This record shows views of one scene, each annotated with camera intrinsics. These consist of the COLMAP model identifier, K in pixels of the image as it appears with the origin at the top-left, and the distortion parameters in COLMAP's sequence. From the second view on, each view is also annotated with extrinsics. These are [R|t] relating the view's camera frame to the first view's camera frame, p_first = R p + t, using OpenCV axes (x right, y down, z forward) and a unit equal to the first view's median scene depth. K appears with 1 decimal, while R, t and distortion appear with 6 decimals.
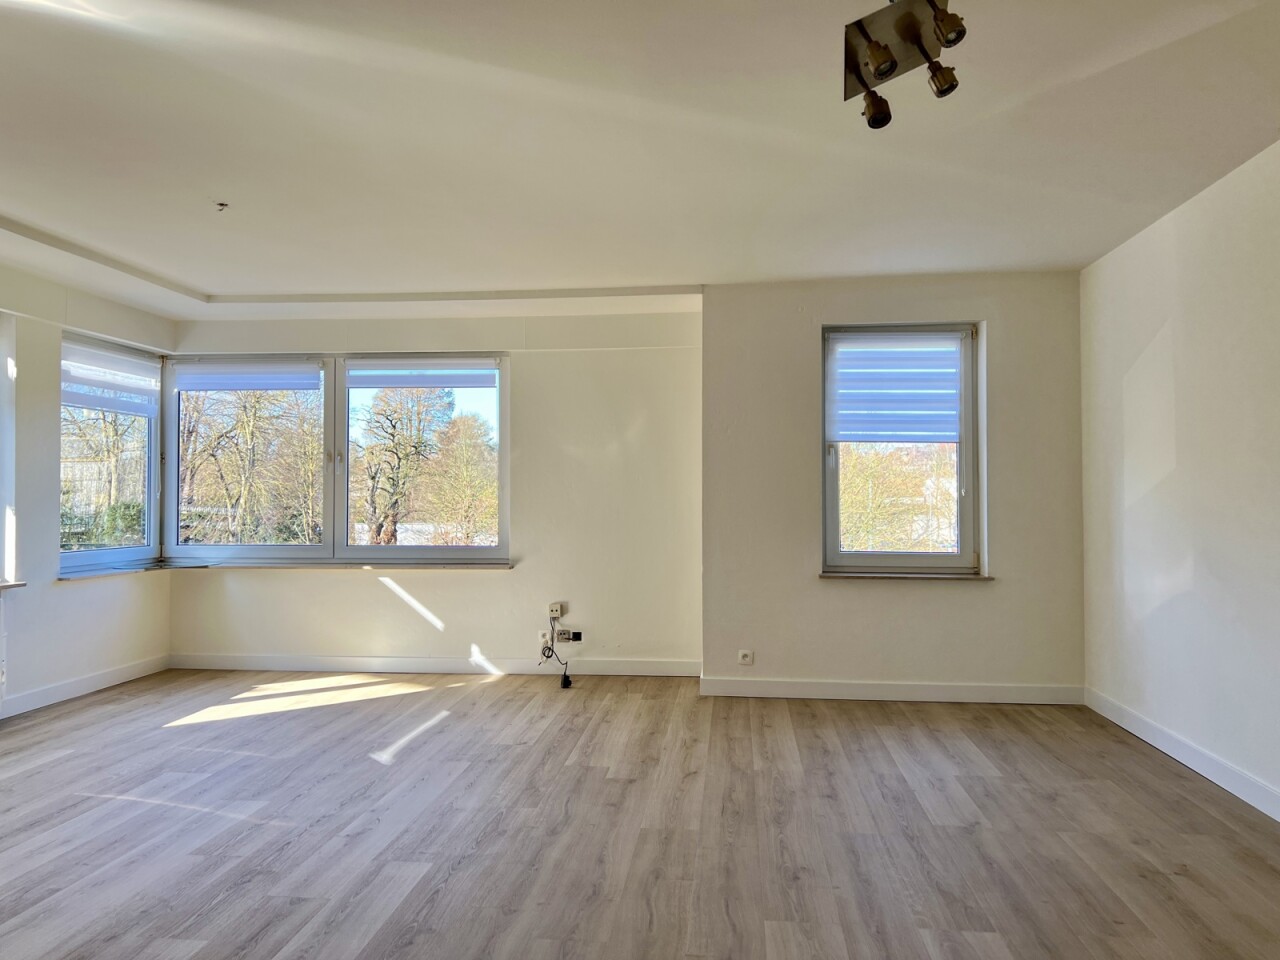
lens RADIAL K [[959.3, 0, 634.9], [0, 959.3, 481.5], [0, 0, 1]] dist [0.056485, -0.058989]
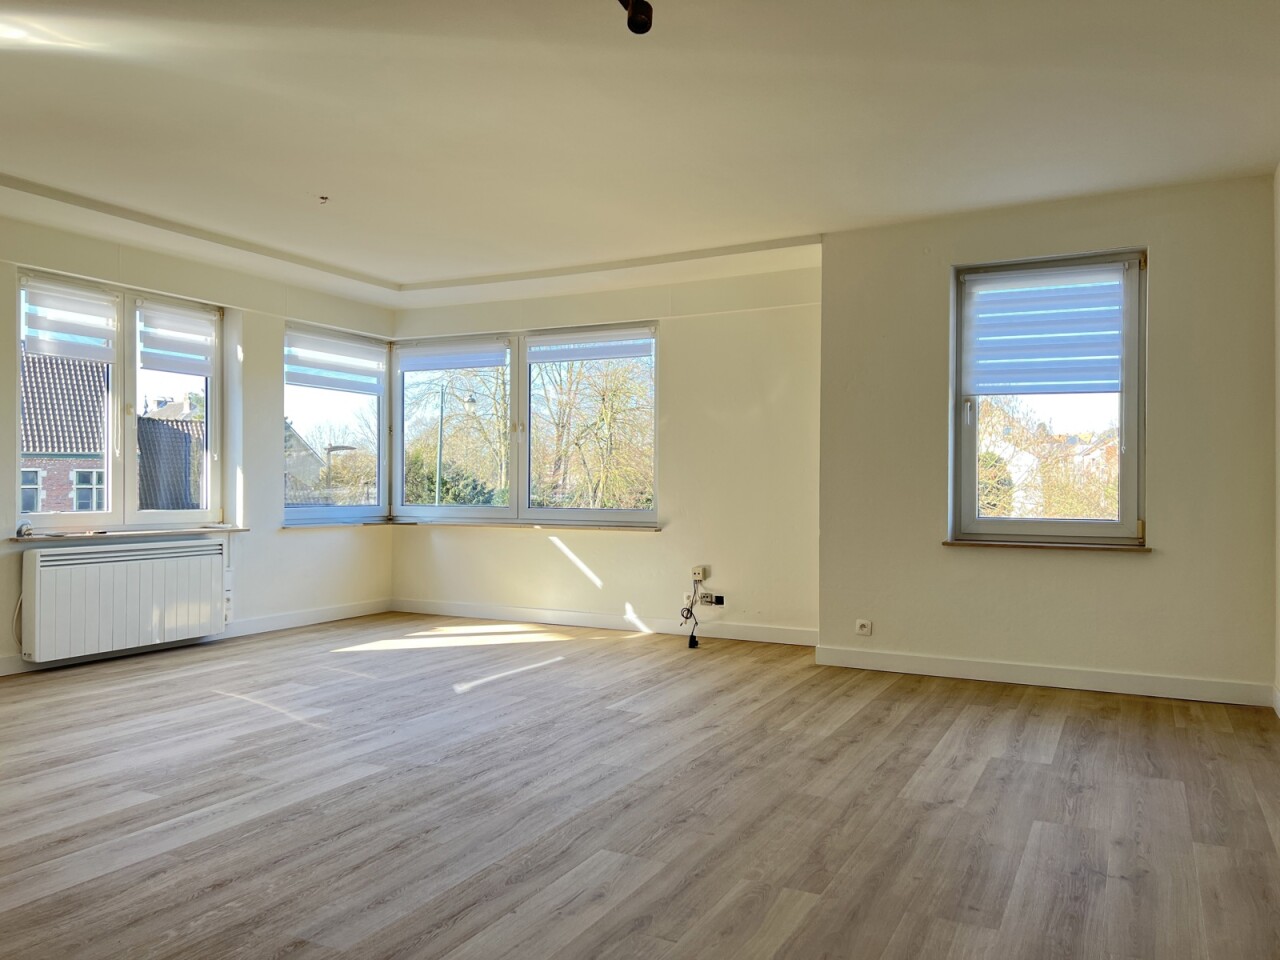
lens RADIAL K [[959.3, 0, 634.5], [0, 959.3, 485.0], [0, 0, 1]] dist [0.056485, -0.058989]
pose [[0.929894, 0.004745, -0.367797, 0.252778], [0.000722, 0.999891, 0.014725, 0.029577], [0.367827, -0.013959, 0.929790, 0.042114]]
